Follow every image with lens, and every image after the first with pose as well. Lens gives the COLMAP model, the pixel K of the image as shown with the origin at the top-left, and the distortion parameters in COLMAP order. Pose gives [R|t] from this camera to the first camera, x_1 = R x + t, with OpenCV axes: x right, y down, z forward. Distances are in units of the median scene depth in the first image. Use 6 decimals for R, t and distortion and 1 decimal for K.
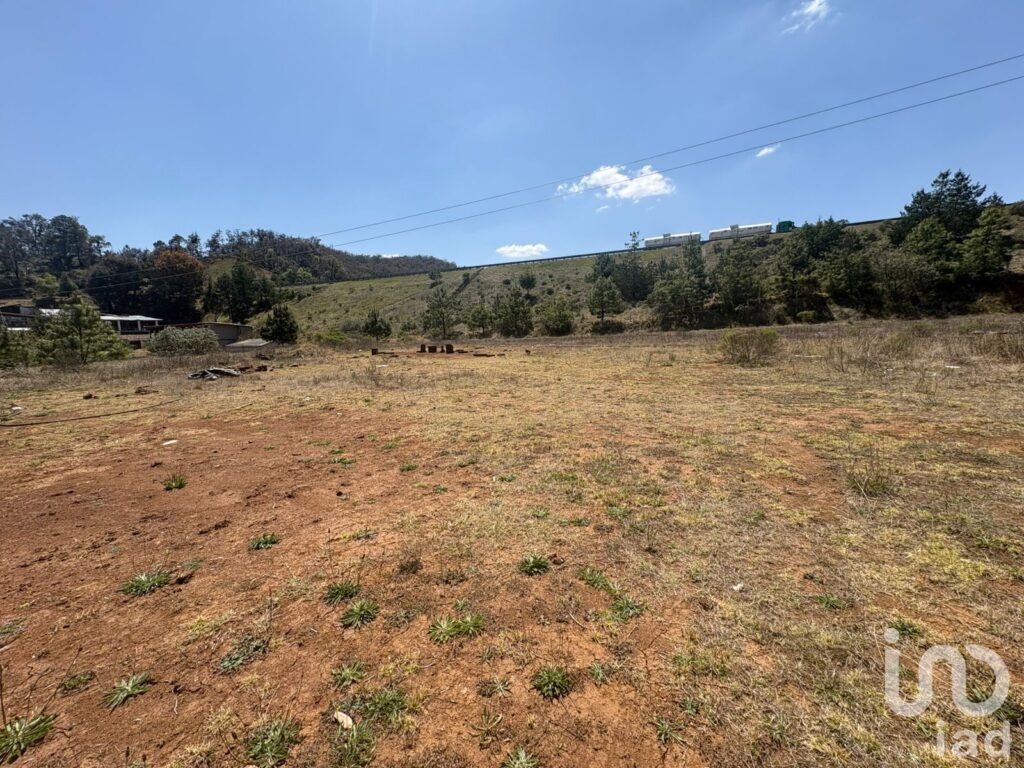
lens RADIAL K [[407.5, 0, 512.8], [0, 407.5, 385.0], [0, 0, 1]] dist [-0.000959, -0.000286]
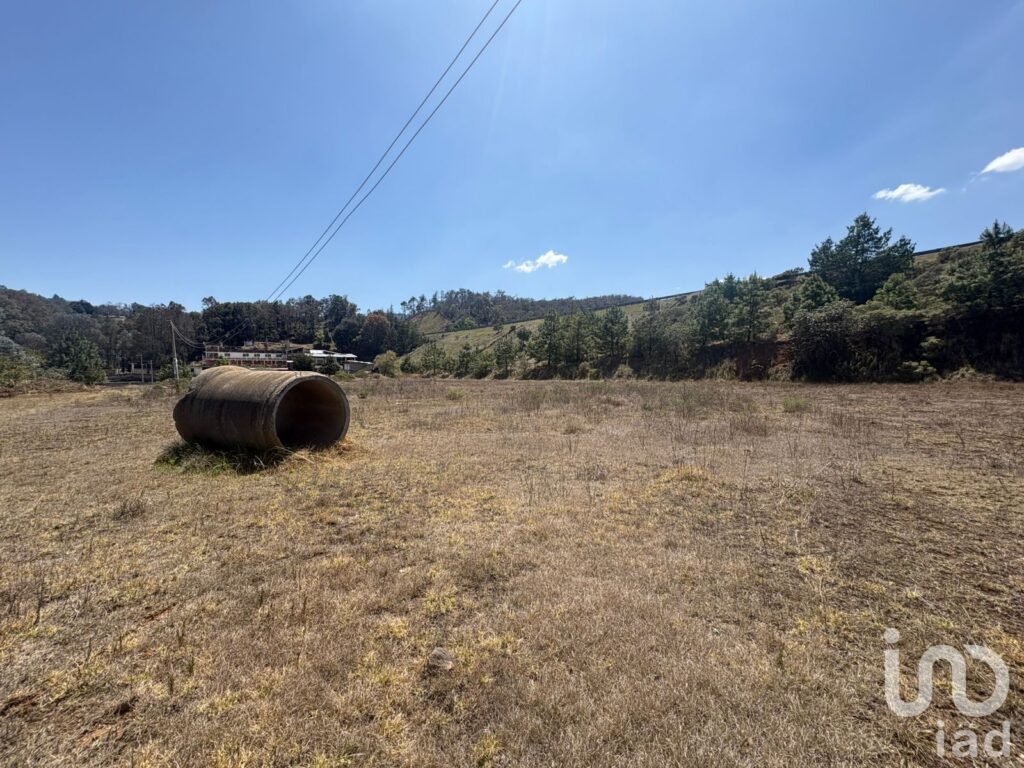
lens RADIAL K [[406.4, 0, 513.0], [0, 406.4, 383.4], [0, 0, 1]] dist [-0.000566, -0.000091]
pose [[0.847971, 0.054889, -0.527193, 0.591756], [-0.097005, 0.993896, -0.052551, -0.027376], [0.521090, 0.095702, 0.848119, -0.070027]]
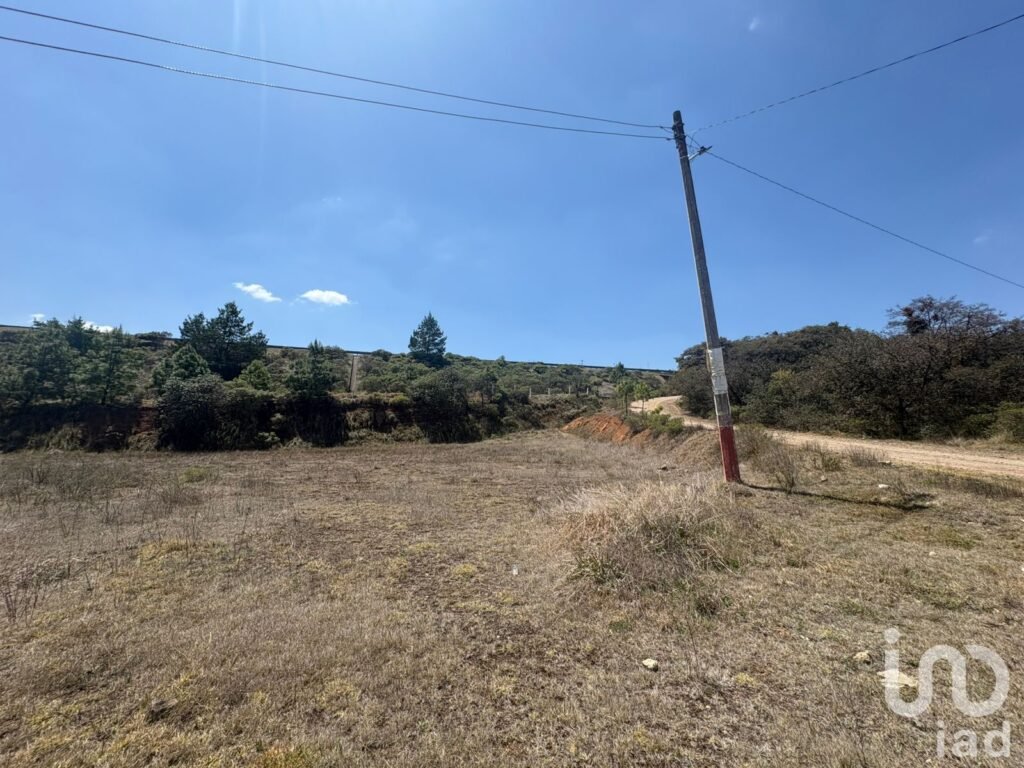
lens RADIAL K [[406.4, 0, 513.0], [0, 406.4, 383.4], [0, 0, 1]] dist [-0.000566, -0.000091]
pose [[0.701900, 0.139779, 0.698426, 0.572380], [0.054978, 0.966998, -0.248780, -0.025475], [-0.710151, 0.213016, 0.671051, -0.089810]]
